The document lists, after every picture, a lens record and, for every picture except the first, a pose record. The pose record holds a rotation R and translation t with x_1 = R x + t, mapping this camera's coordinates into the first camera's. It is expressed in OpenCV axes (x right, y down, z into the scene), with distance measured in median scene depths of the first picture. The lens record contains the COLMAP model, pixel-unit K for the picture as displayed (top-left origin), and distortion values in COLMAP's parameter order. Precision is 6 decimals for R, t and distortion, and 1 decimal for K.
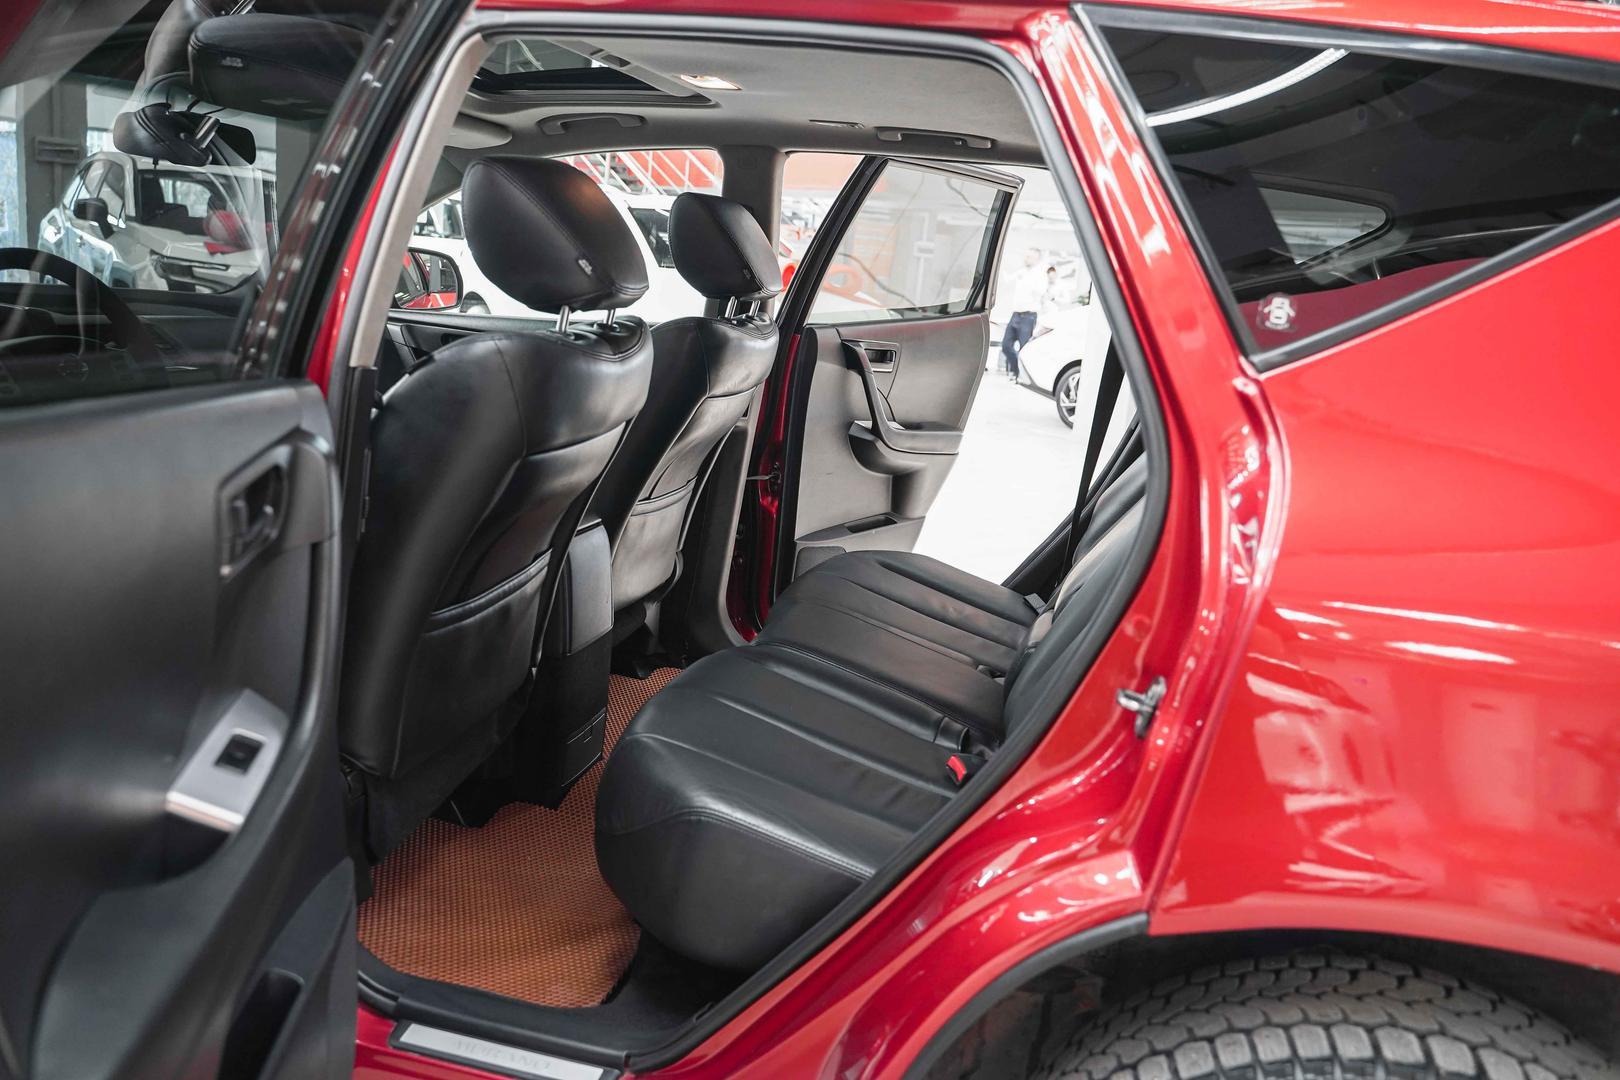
lens RADIAL K [[1315.4, 0, 818.6], [0, 1315.4, 535.7], [0, 0, 1]] dist [-0.006731, -0.005820]
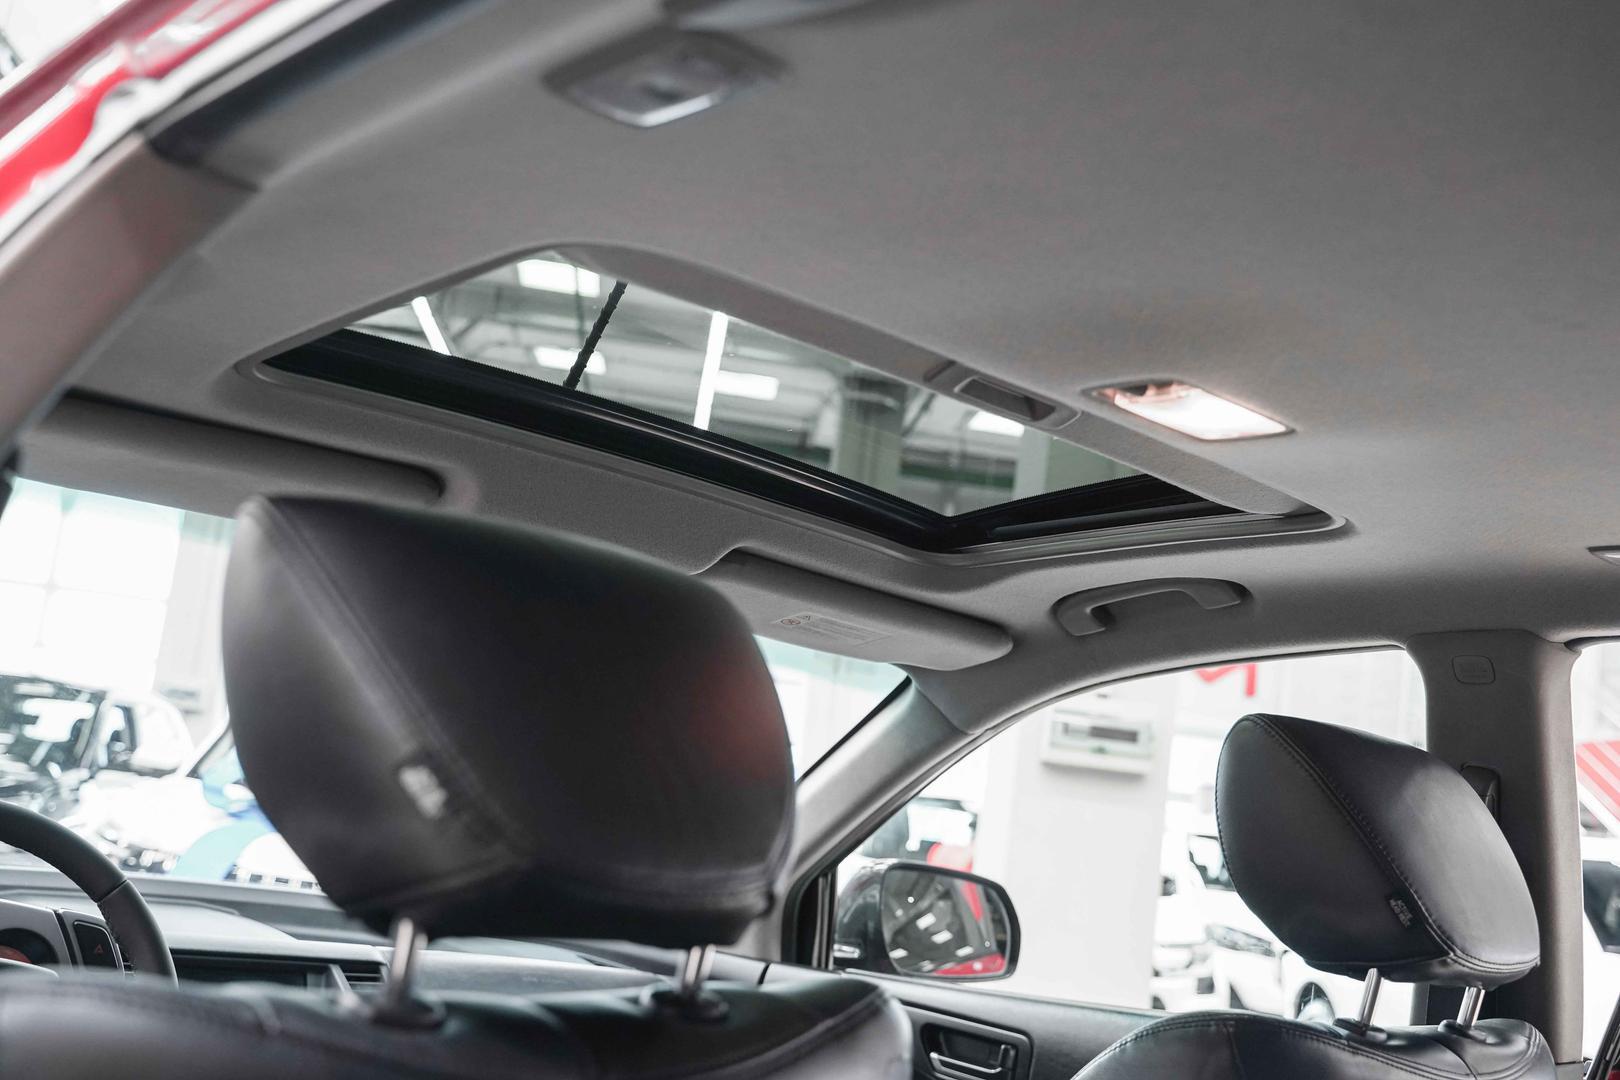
lens RADIAL K [[1809.6, 0, 810.0], [0, 1809.6, 540.0], [0, 0, 1]] dist [0.004818, 0.006321]
pose [[0.843586, -0.068560, -0.532600, 0.084605], [-0.156446, 0.917414, -0.365891, -0.068313], [0.513700, 0.391983, 0.763192, 0.411423]]
